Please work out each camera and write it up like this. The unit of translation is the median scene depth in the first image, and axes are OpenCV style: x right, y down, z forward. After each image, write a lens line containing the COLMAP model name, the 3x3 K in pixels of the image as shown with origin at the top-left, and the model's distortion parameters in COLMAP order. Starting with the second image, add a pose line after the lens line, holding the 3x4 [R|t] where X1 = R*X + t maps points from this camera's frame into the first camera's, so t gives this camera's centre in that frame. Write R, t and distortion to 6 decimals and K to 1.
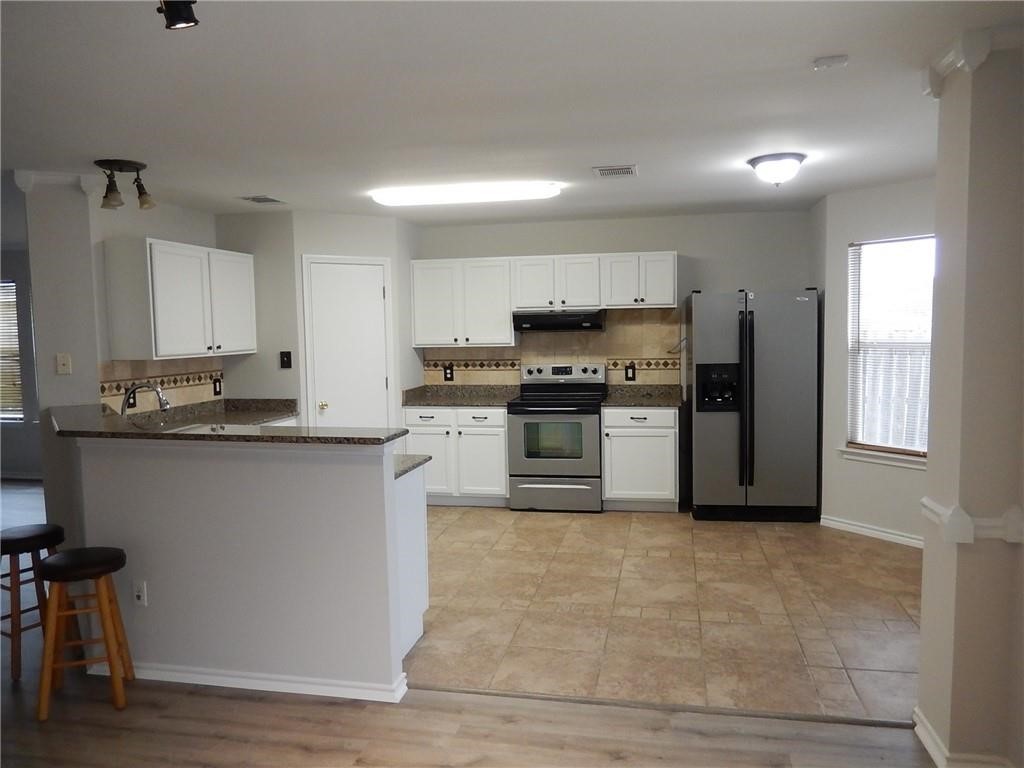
lens RADIAL K [[761.9, 0, 511.4], [0, 761.9, 382.1], [0, 0, 1]] dist [0.001946, -0.019670]
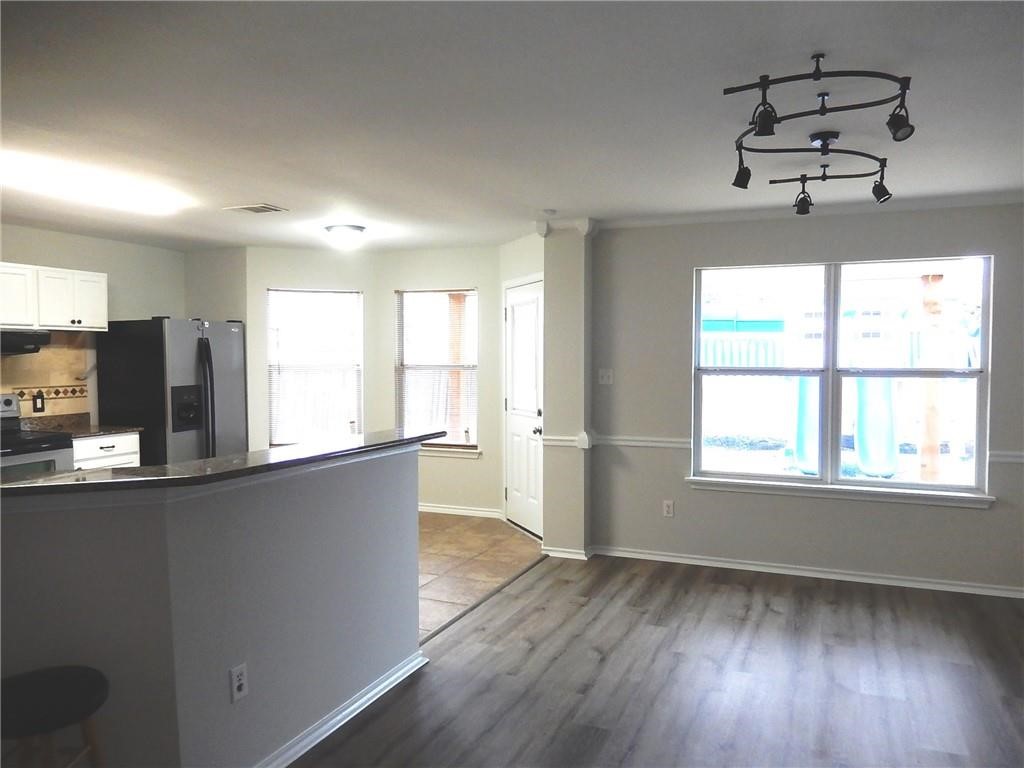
lens RADIAL K [[761.9, 0, 515.3], [0, 761.9, 385.9], [0, 0, 1]] dist [0.001946, -0.019670]
pose [[0.200720, -0.027344, 0.979267, -0.658201], [0.070409, 0.997428, 0.013420, -0.005452], [-0.977115, 0.066256, 0.202129, 0.312044]]
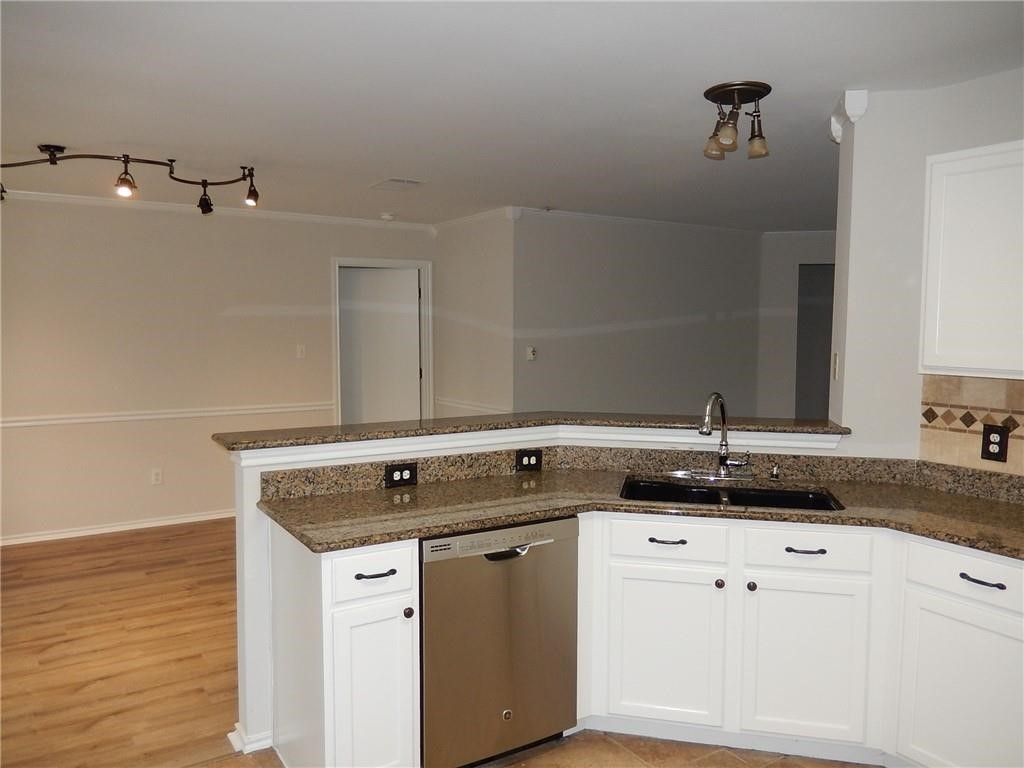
lens RADIAL K [[761.9, 0, 514.5], [0, 761.9, 382.5], [0, 0, 1]] dist [0.001946, -0.019670]
pose [[-0.716672, 0.062052, -0.694644, 0.106311], [-0.044710, 0.989897, 0.134554, -0.067023], [0.695976, 0.127489, -0.706657, 0.942043]]
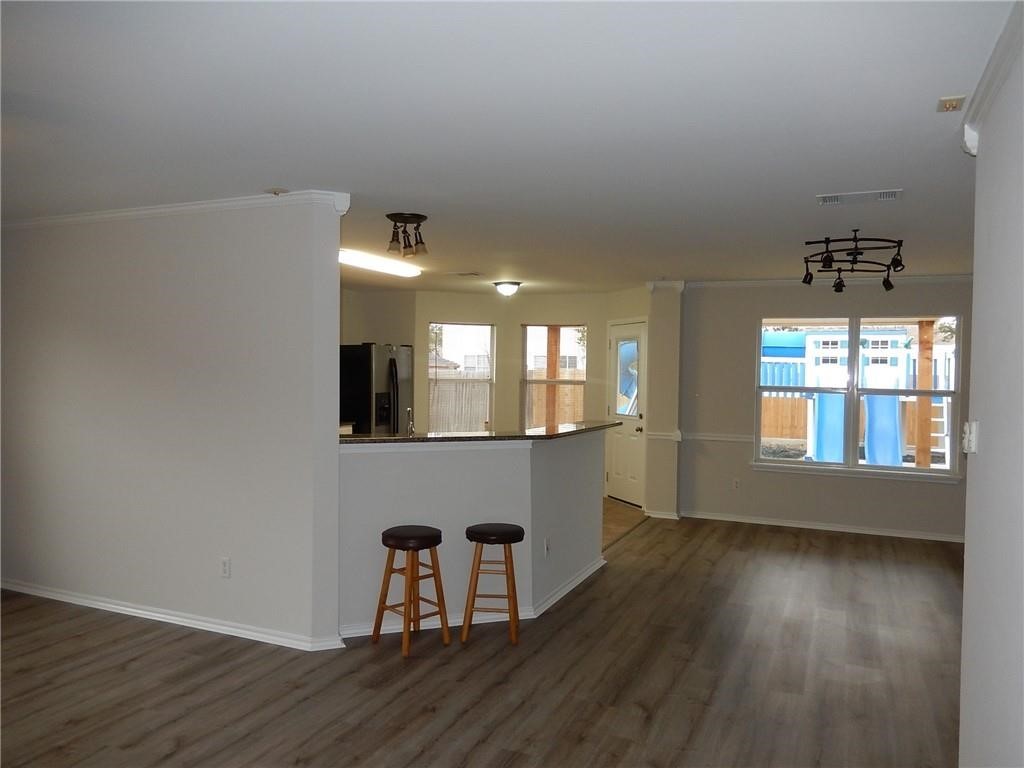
lens RADIAL K [[761.9, 0, 510.6], [0, 761.9, 384.6], [0, 0, 1]] dist [0.001946, -0.019670]
pose [[0.213482, -0.001408, 0.976946, -1.082285], [0.051415, 0.998629, -0.009796, -0.011777], [-0.975593, 0.052321, 0.213261, 0.416106]]
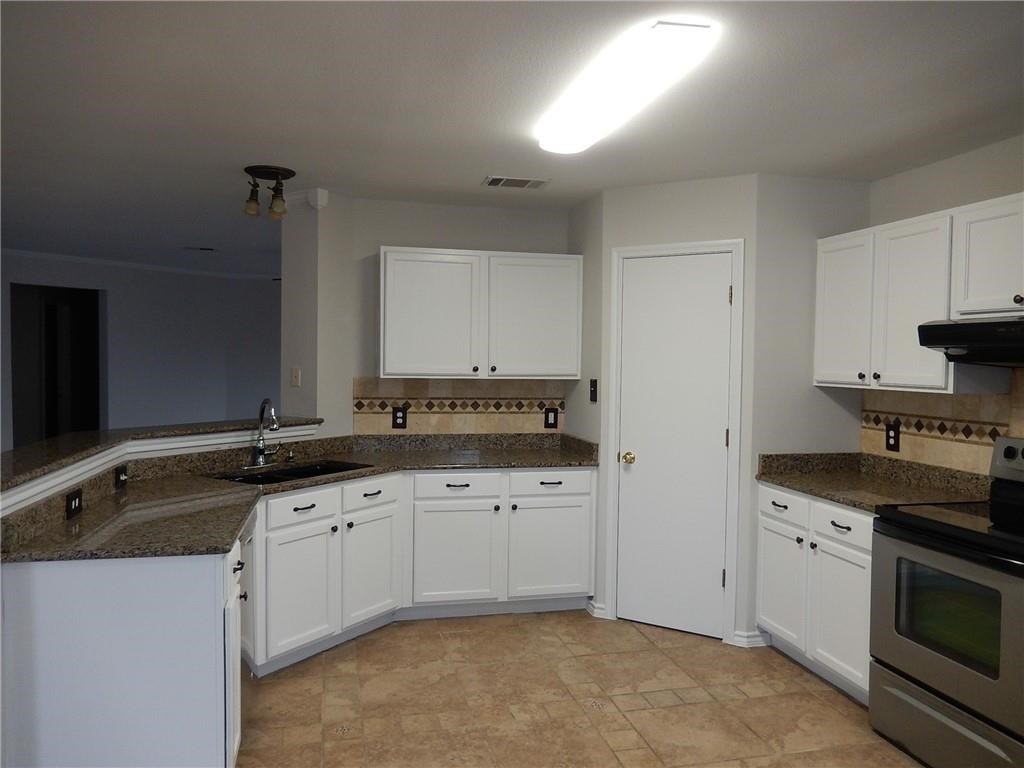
lens RADIAL K [[761.9, 0, 511.4], [0, 761.9, 385.5], [0, 0, 1]] dist [0.001946, -0.019670]
pose [[0.435170, 0.055589, -0.898630, 0.335706], [-0.086910, 0.996025, 0.019527, -0.040949], [0.896144, 0.069603, 0.438272, 0.584036]]
